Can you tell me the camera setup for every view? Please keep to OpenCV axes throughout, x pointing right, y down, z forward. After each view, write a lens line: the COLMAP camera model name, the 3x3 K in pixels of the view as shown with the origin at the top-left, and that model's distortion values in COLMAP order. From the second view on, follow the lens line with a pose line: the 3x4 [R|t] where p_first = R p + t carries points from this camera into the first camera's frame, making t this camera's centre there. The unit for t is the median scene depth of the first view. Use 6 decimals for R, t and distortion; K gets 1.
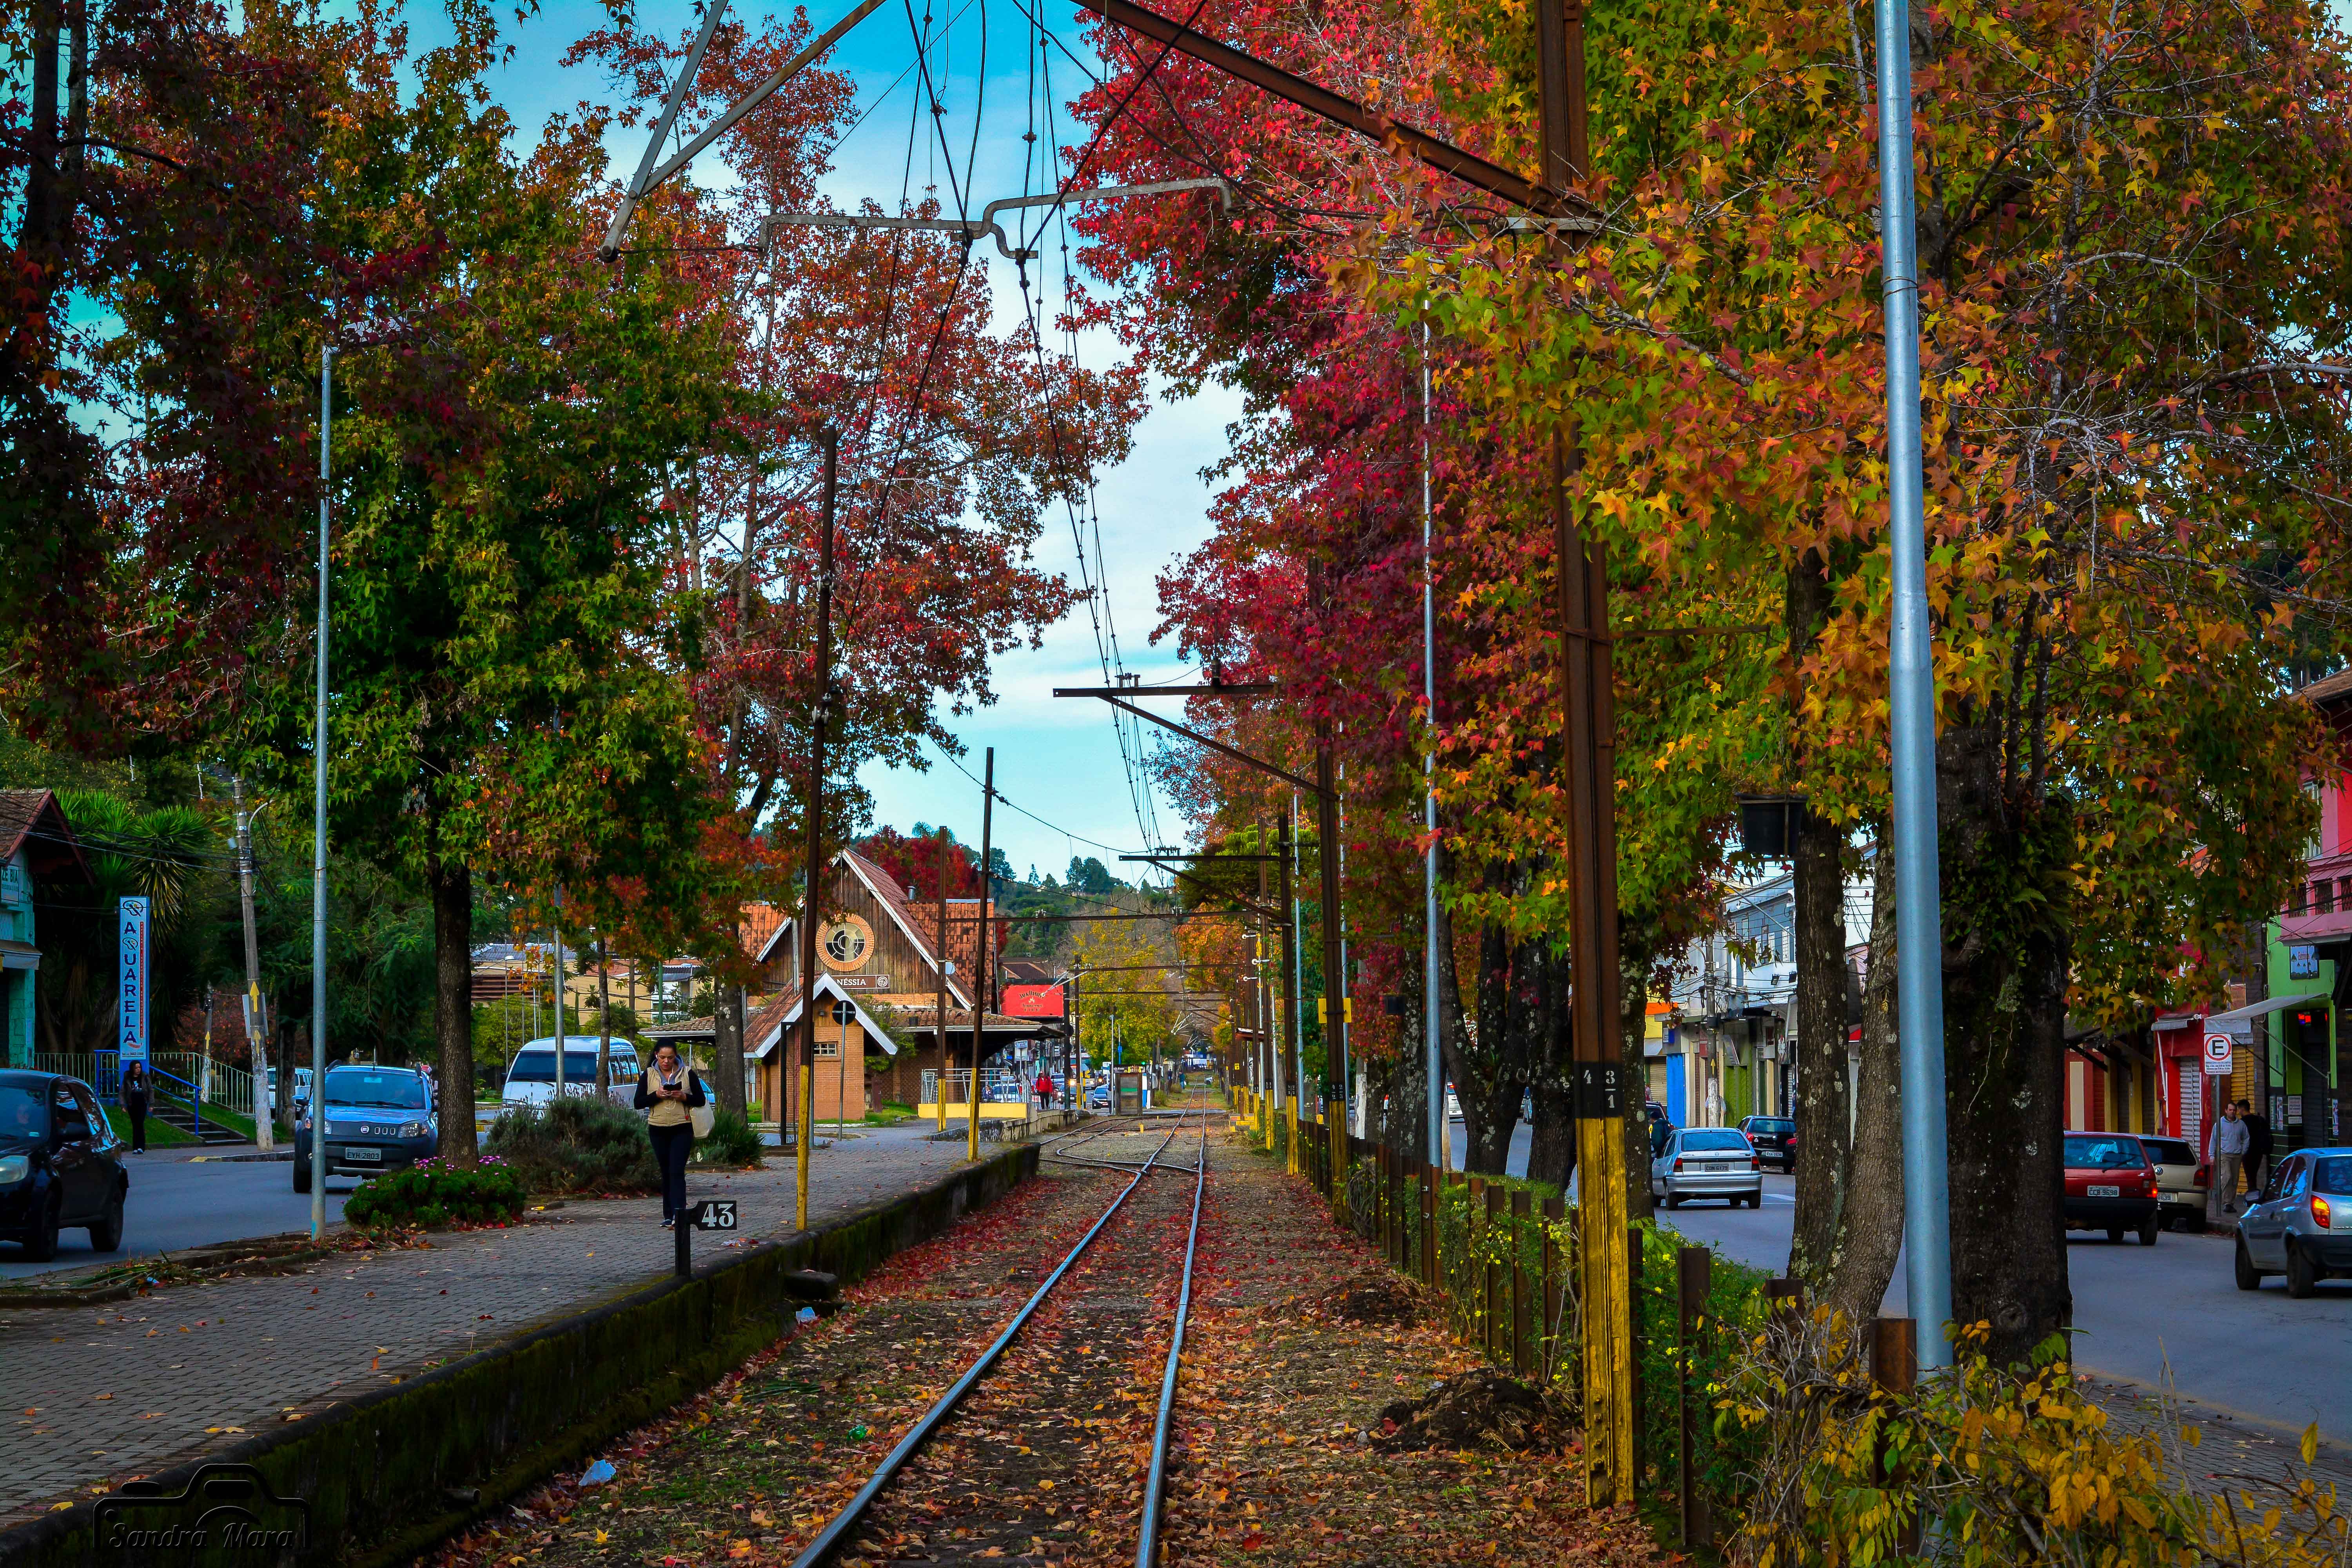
lens RADIAL K [[5229.5, 0, 1176.0], [0, 5229.5, 784.0], [0, 0, 1]] dist [-0.123242, 0.279848]
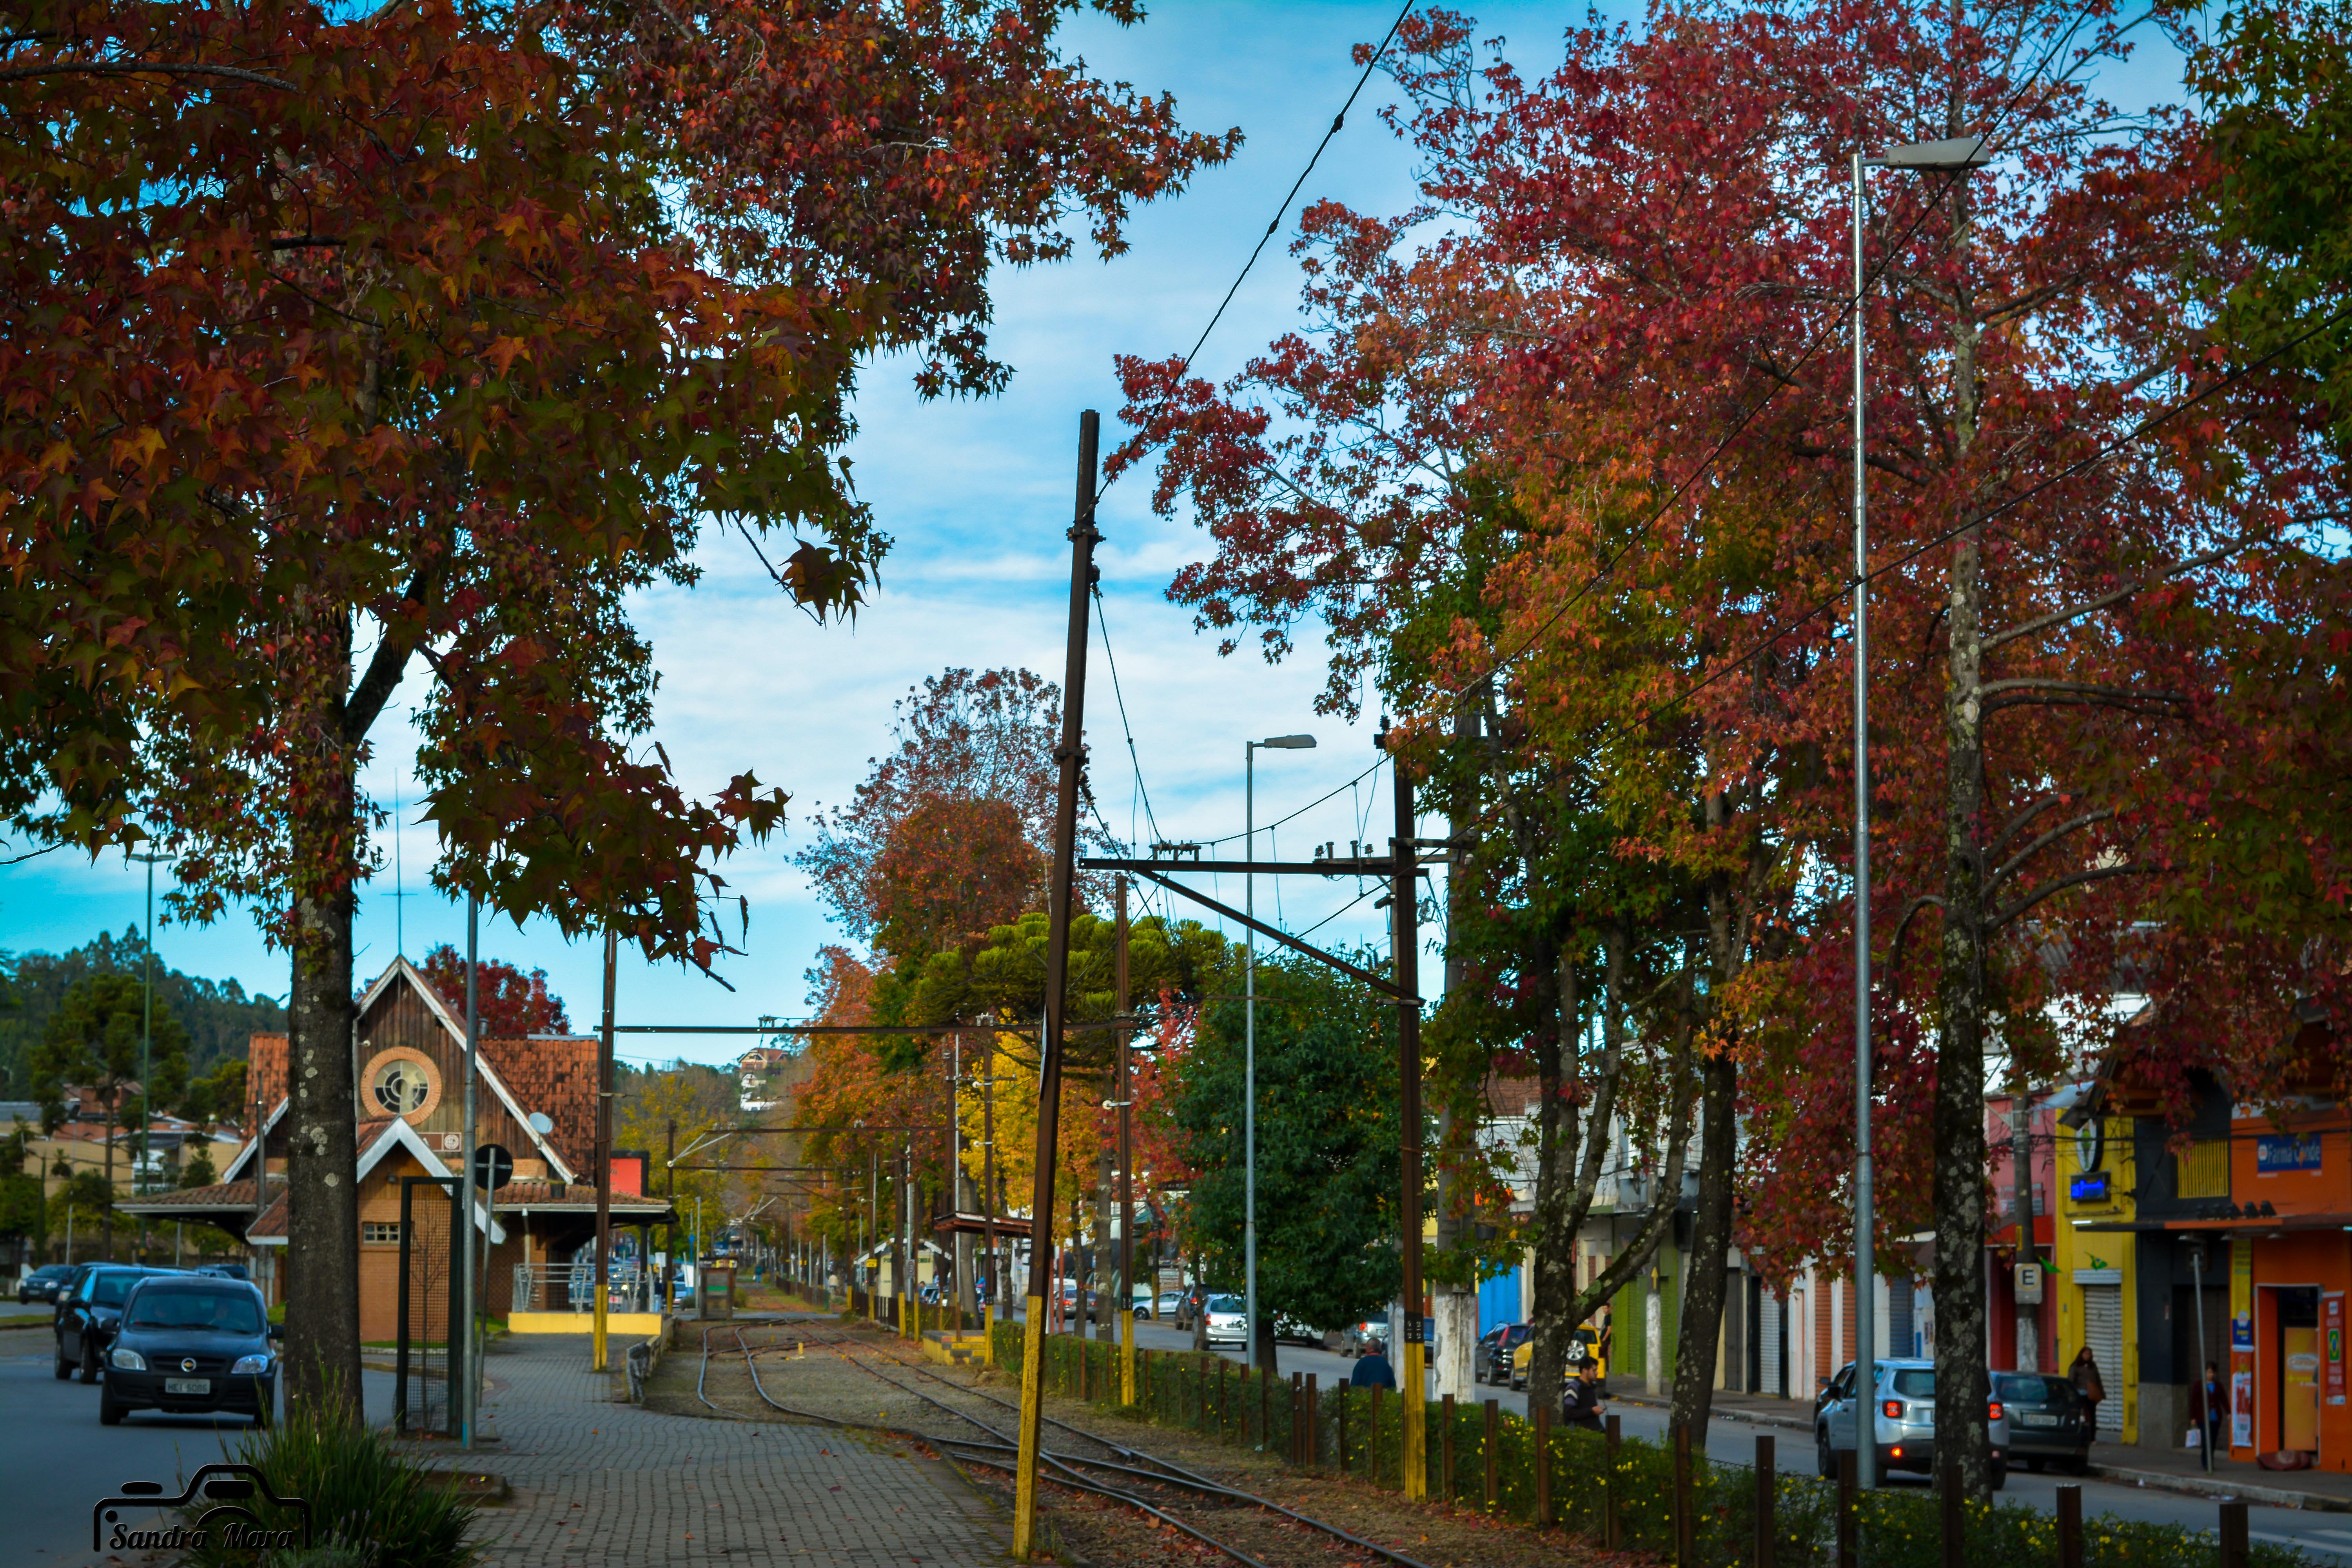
lens RADIAL K [[5229.5, 0, 1176.0], [0, 5229.5, 784.0], [0, 0, 1]] dist [-0.123242, 0.279848]
pose [[0.995163, 0.023380, 0.095418, -0.097471], [-0.019855, 0.999091, -0.037725, 0.049625], [-0.096213, 0.035648, 0.994722, 0.978424]]
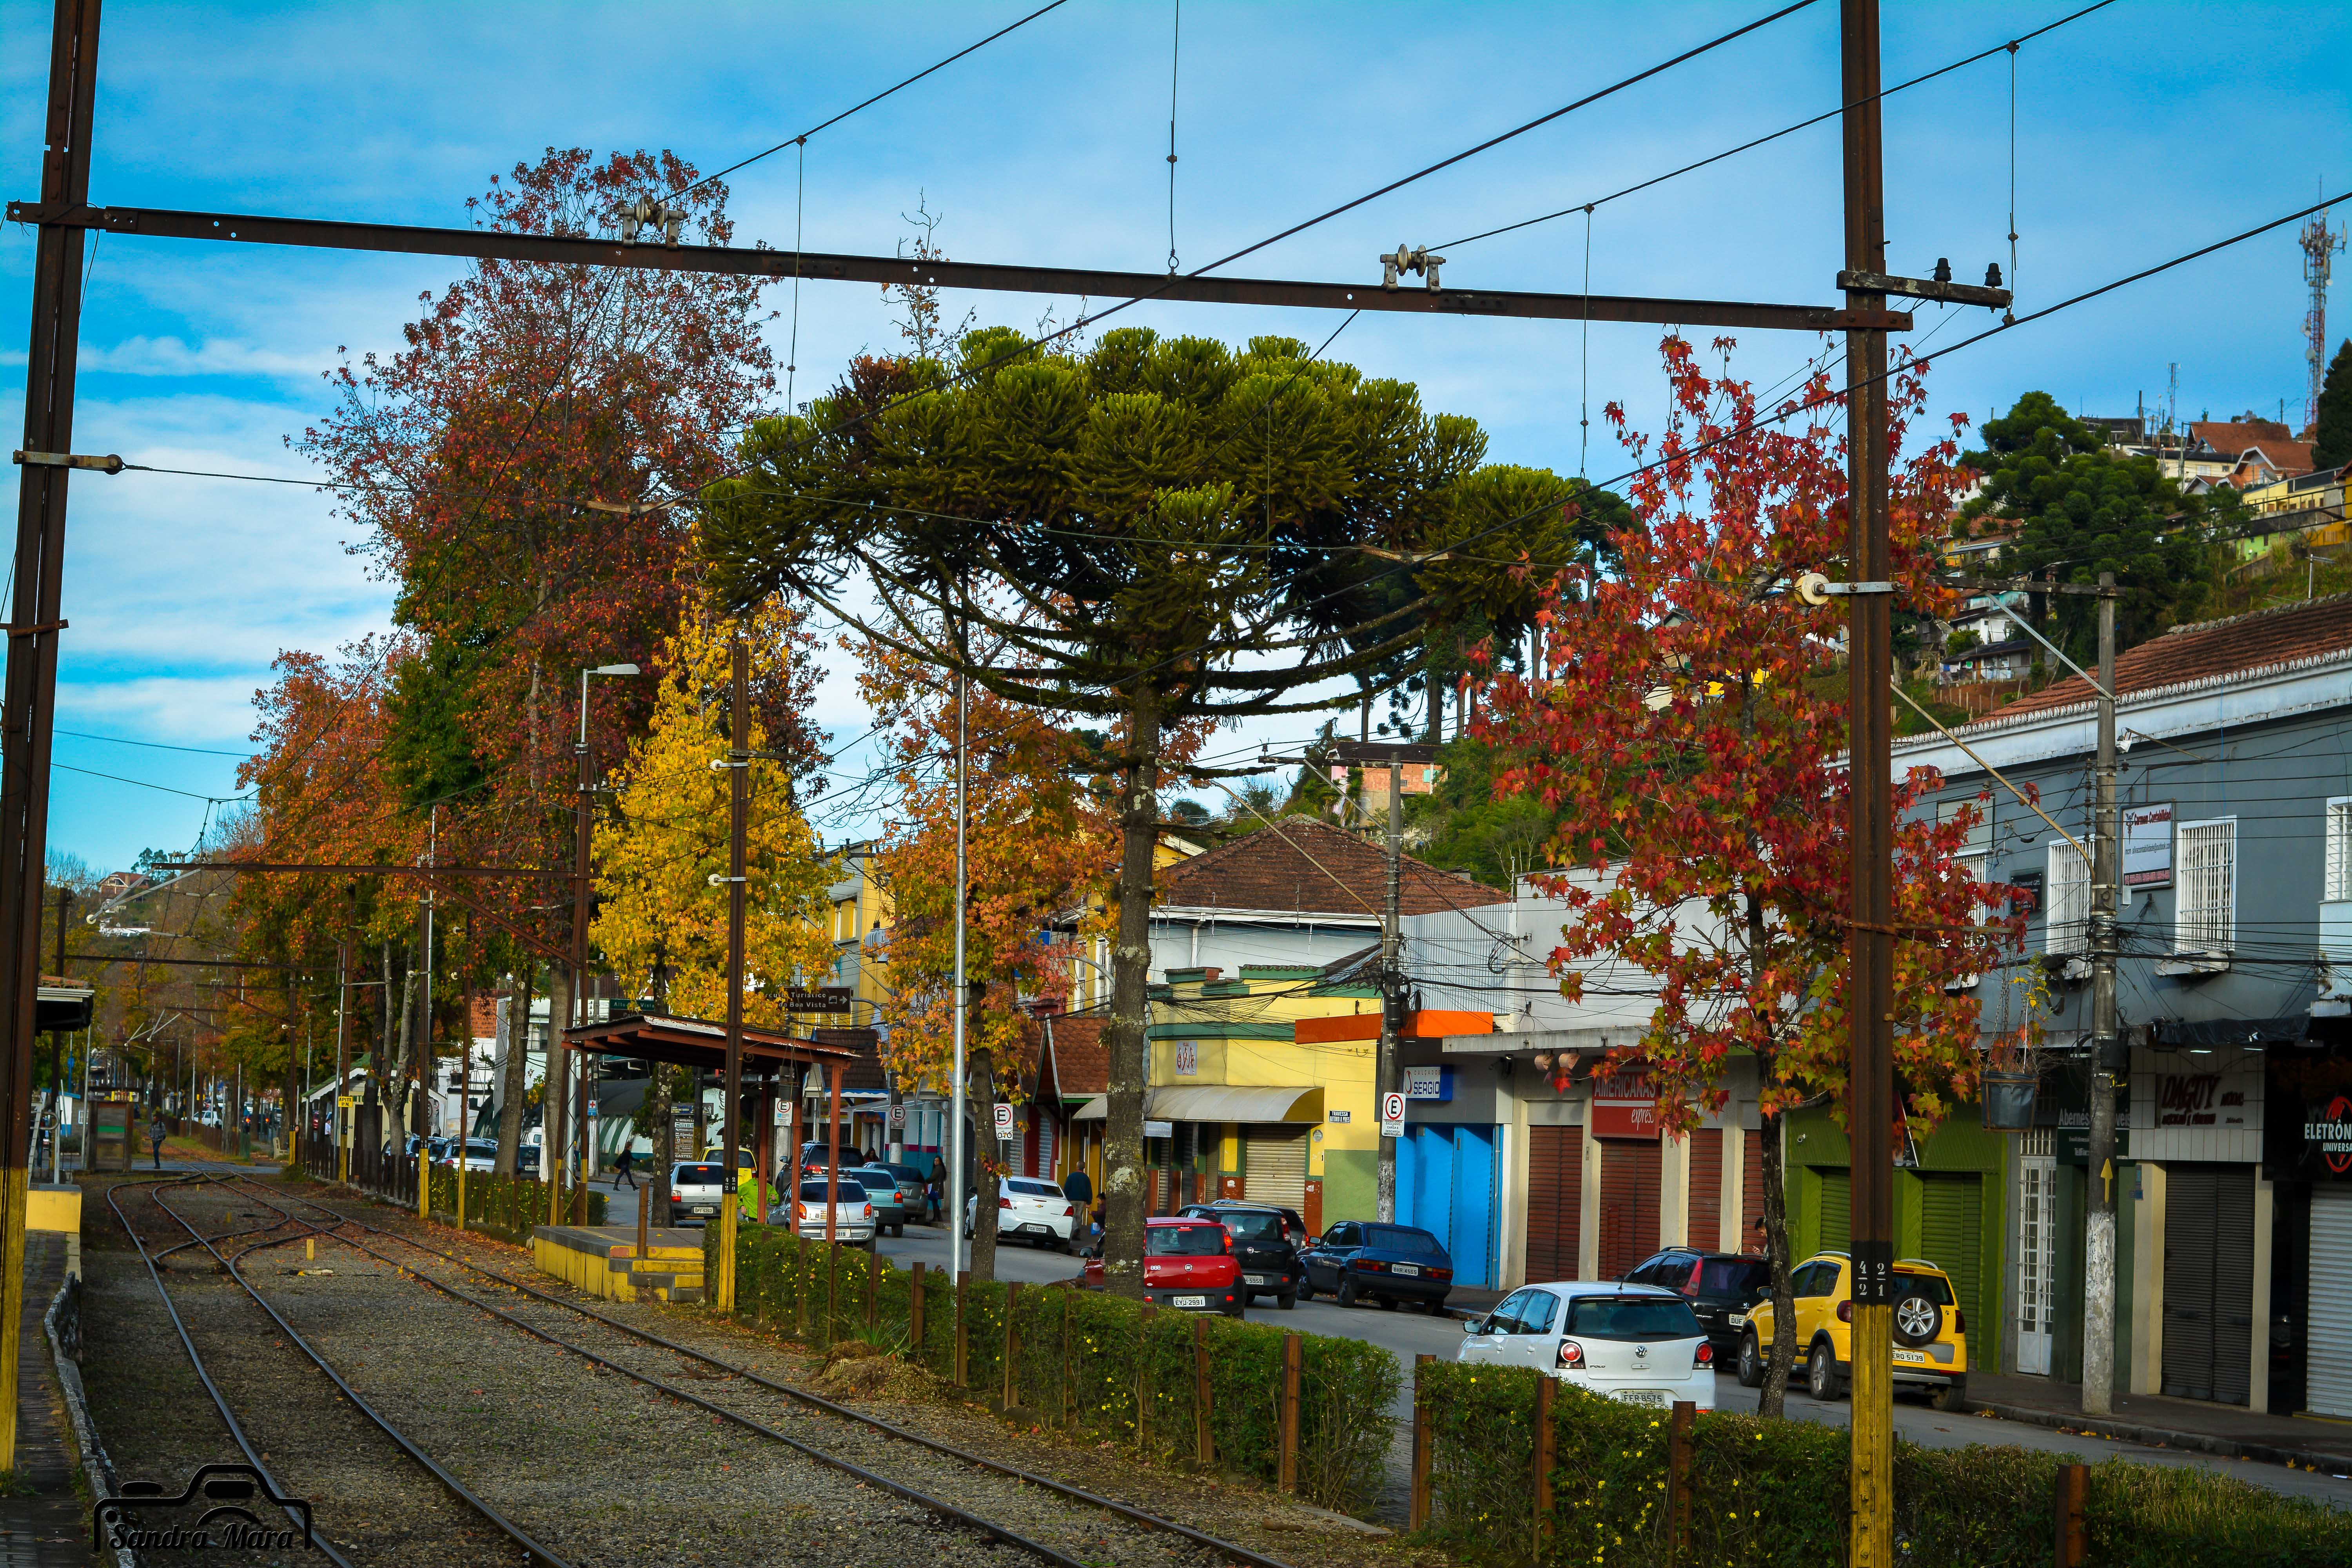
lens RADIAL K [[5184.8, 0, 1174.9], [0, 5184.8, 693.3], [0, 0, 1]] dist [-1.646643, 18.473018]
pose [[0.973612, 0.048094, 0.223084, -0.117448], [-0.041966, 0.998602, -0.032129, 0.116321], [-0.224317, 0.021919, 0.974270, 2.205441]]
